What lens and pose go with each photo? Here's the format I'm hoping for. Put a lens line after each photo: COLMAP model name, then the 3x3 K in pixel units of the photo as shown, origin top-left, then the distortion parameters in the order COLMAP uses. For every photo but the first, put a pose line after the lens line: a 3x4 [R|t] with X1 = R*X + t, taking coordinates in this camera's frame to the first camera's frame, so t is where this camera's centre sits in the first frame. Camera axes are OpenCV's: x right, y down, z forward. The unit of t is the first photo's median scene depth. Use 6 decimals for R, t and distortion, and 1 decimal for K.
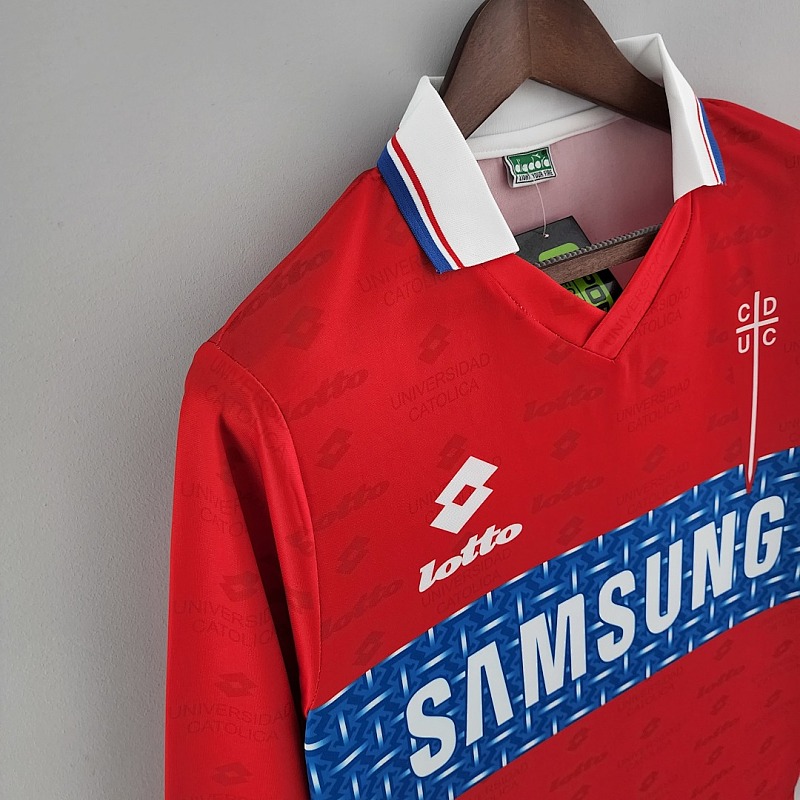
lens RADIAL K [[792.5, 0, 400.0], [0, 792.5, 400.0], [0, 0, 1]] dist [0.036852, -0.038149]
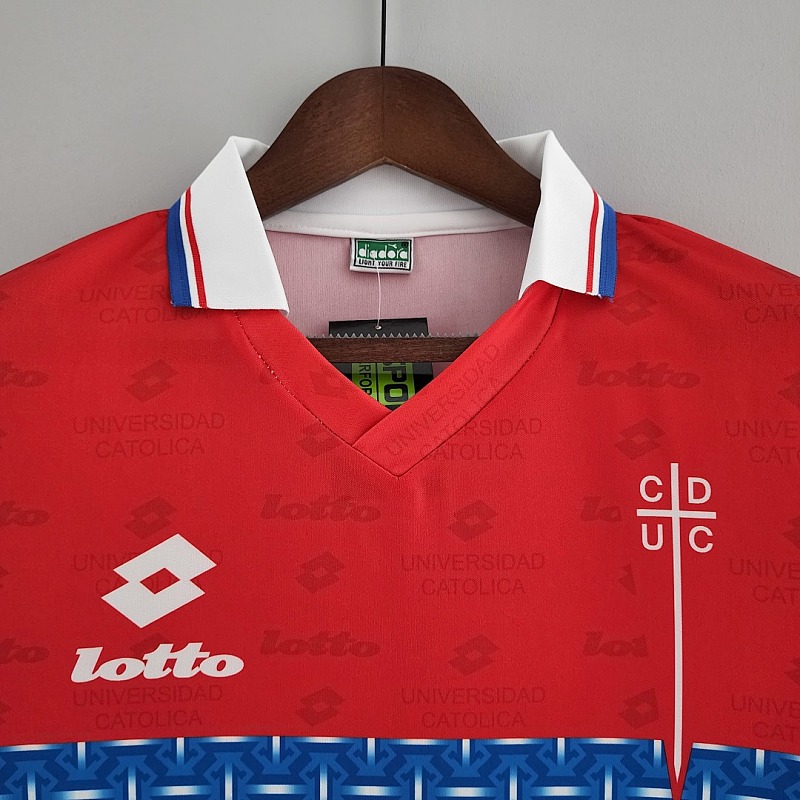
lens RADIAL K [[792.5, 0, 400.0], [0, 792.5, 400.0], [0, 0, 1]] dist [0.036852, -0.038149]
pose [[0.854365, 0.149837, -0.497604, 0.634628], [-0.321985, 0.904219, -0.280558, 0.096524], [0.407905, 0.399920, 0.820779, 0.330607]]
